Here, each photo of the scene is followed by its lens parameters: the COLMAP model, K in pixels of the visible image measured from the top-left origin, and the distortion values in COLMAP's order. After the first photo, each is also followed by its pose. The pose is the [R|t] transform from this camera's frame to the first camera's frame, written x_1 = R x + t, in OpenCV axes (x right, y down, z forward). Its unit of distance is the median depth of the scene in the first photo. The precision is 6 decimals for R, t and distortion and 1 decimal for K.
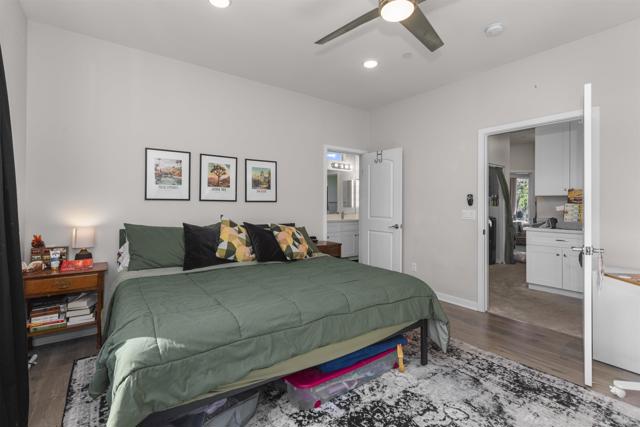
lens RADIAL K [[287.0, 0, 319.8], [0, 287.0, 210.5], [0, 0, 1]] dist [0.004806, -0.001231]
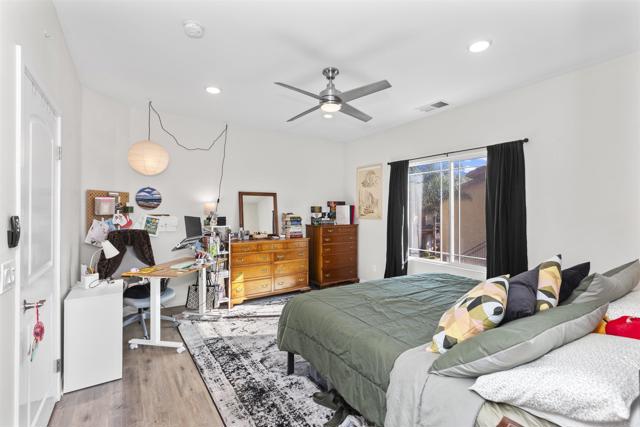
lens RADIAL K [[287.0, 0, 320.2], [0, 287.0, 213.5], [0, 0, 1]] dist [0.004806, -0.001231]
pose [[-0.999832, -0.002293, 0.018201, 0.255540], [-0.002315, 0.999997, -0.001152, -0.078488], [-0.018198, -0.001194, -0.999834, 2.283213]]
